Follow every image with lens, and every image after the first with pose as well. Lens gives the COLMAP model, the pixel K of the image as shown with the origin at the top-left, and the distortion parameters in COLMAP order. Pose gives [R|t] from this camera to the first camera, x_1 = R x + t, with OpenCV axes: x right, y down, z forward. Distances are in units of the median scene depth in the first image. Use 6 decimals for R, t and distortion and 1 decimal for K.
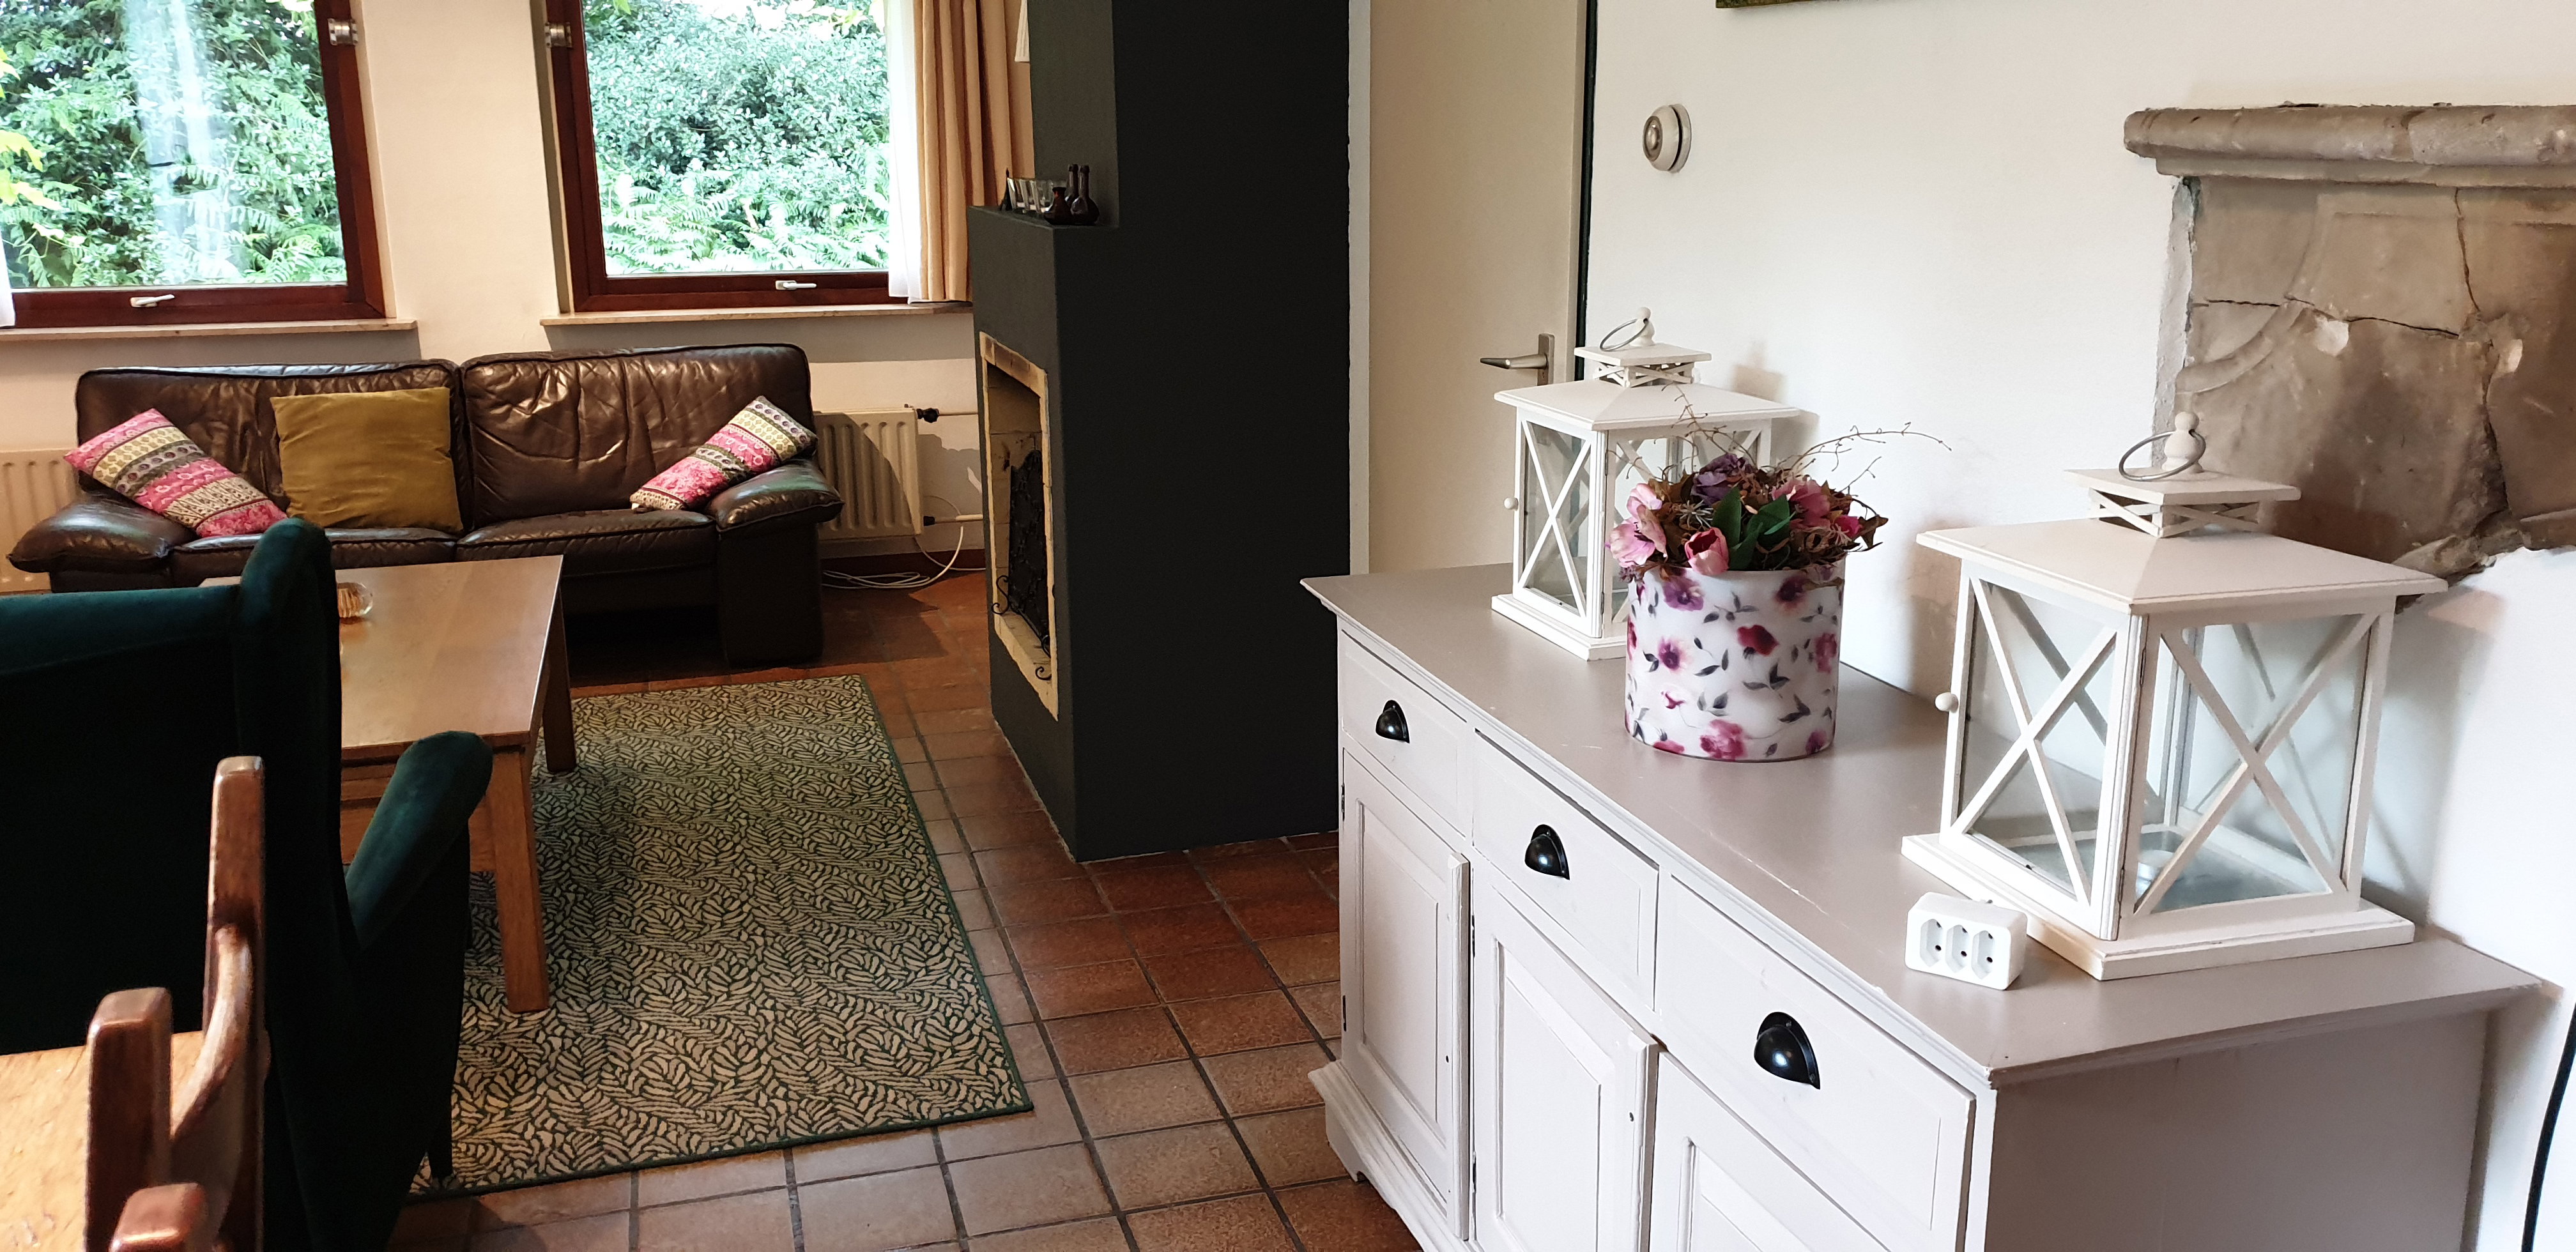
lens RADIAL K [[2026.4, 0, 1288.0], [0, 2026.4, 626.0], [0, 0, 1]] dist [0.009180, -0.007863]
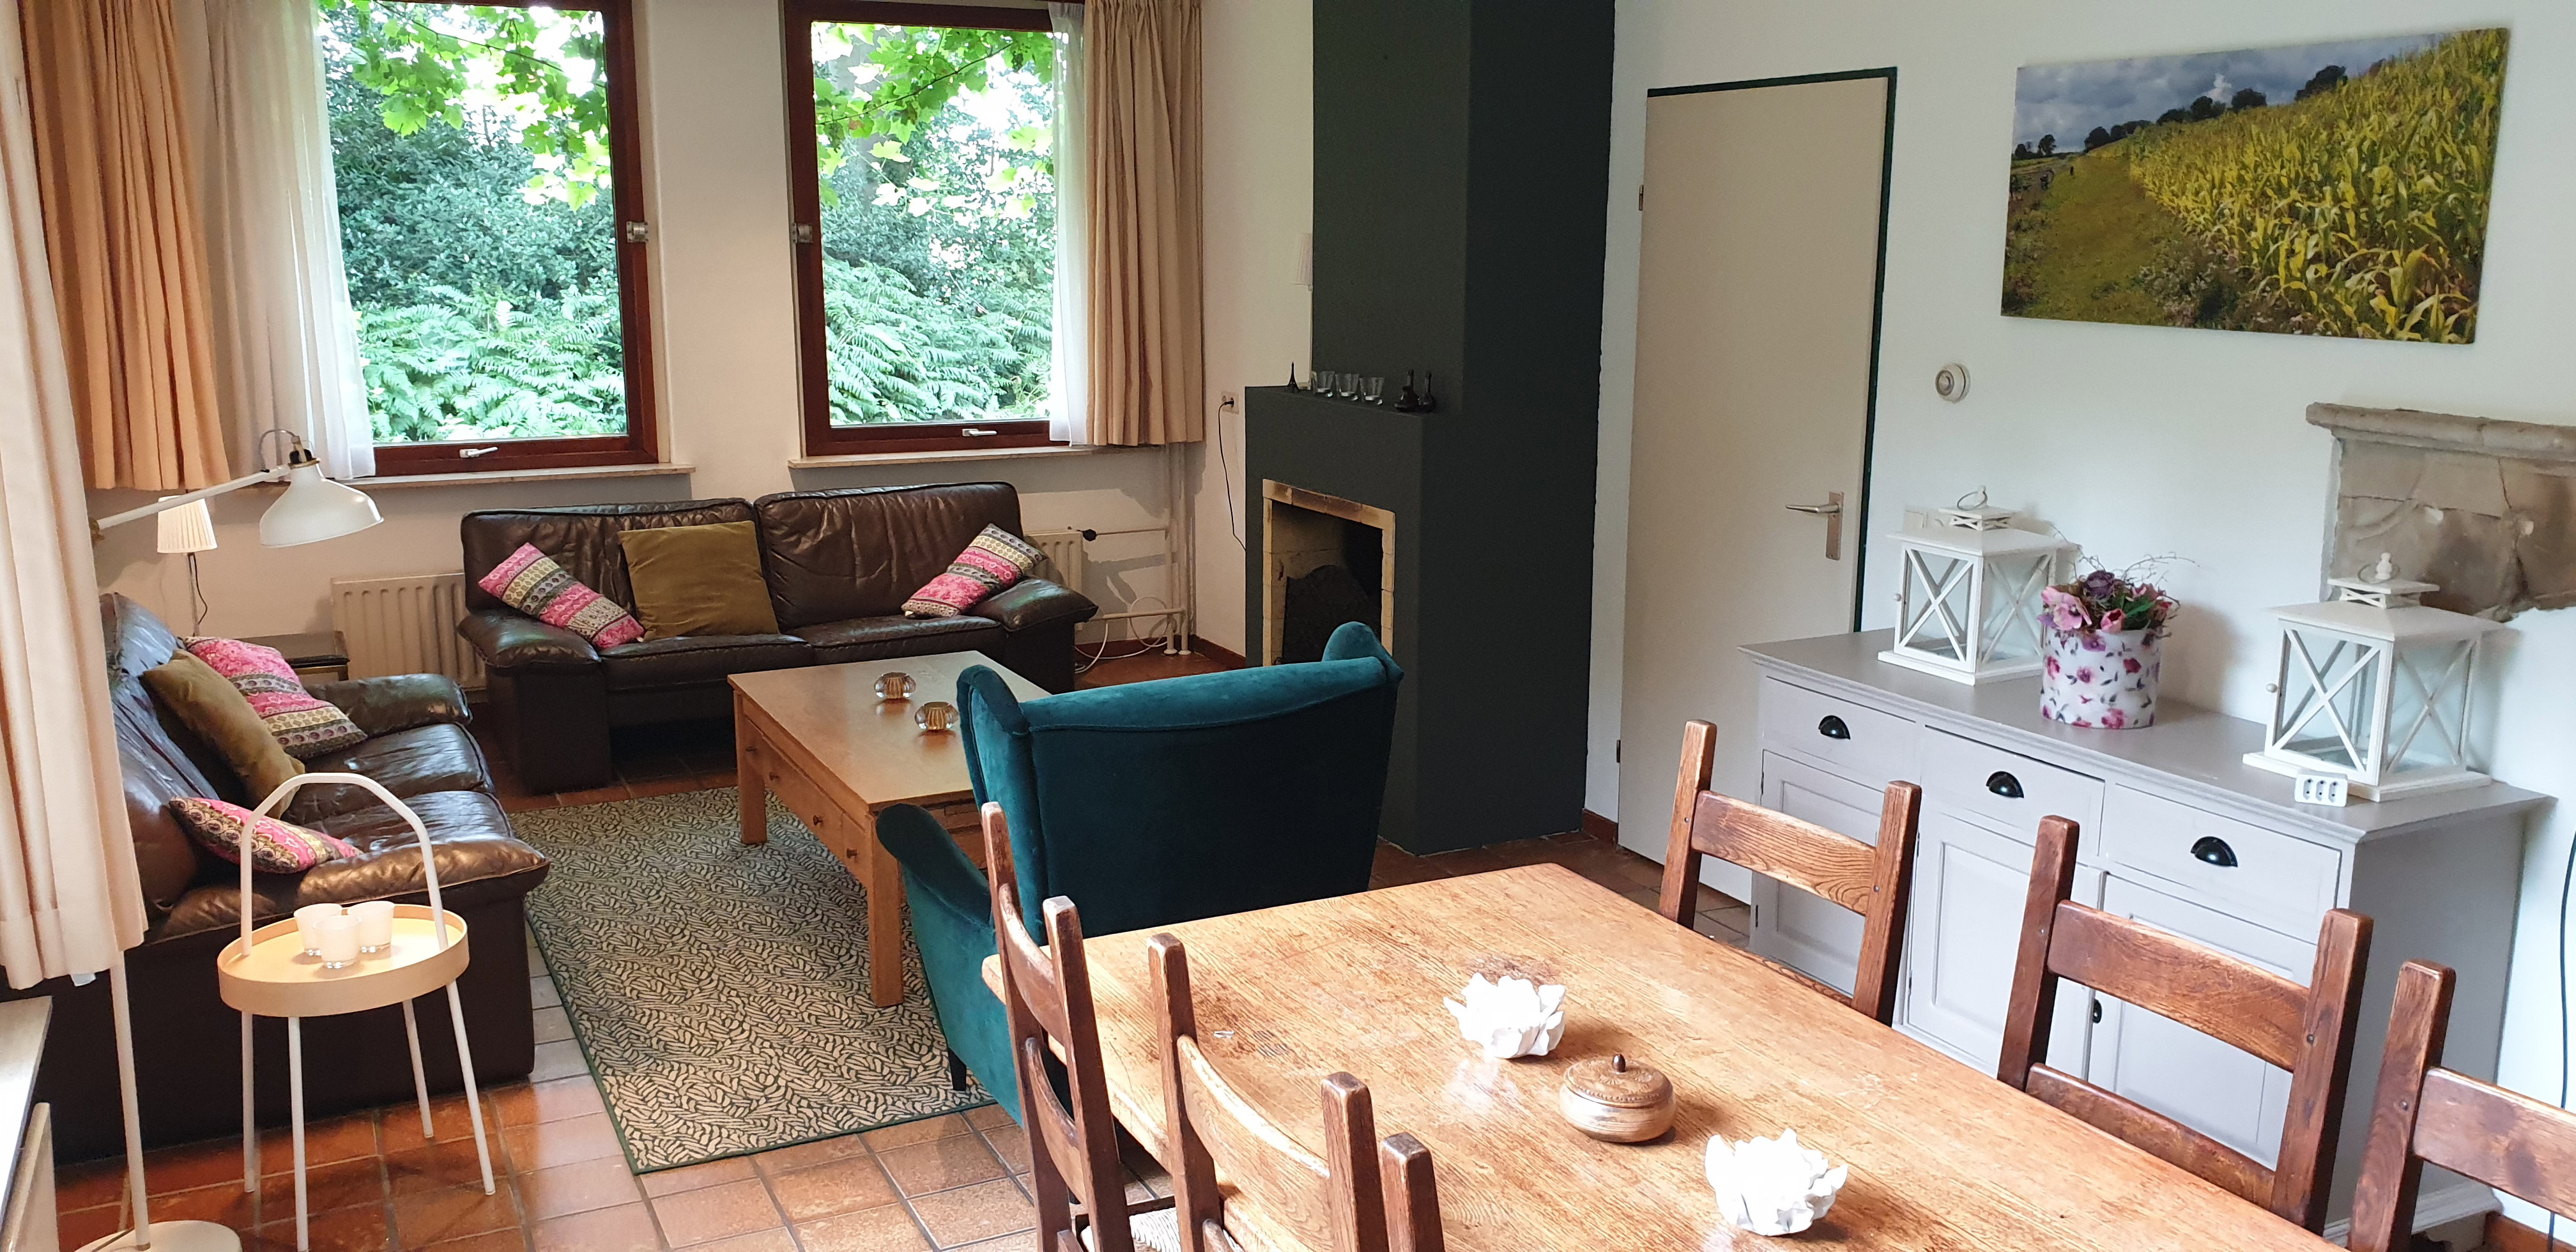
lens RADIAL K [[2026.4, 0, 1288.0], [0, 2026.4, 626.0], [0, 0, 1]] dist [0.009180, -0.007863]
pose [[0.987239, -0.022519, 0.157643, -0.311400], [0.029738, 0.998607, -0.043587, 0.010500], [-0.156442, 0.047718, 0.986534, -0.285921]]
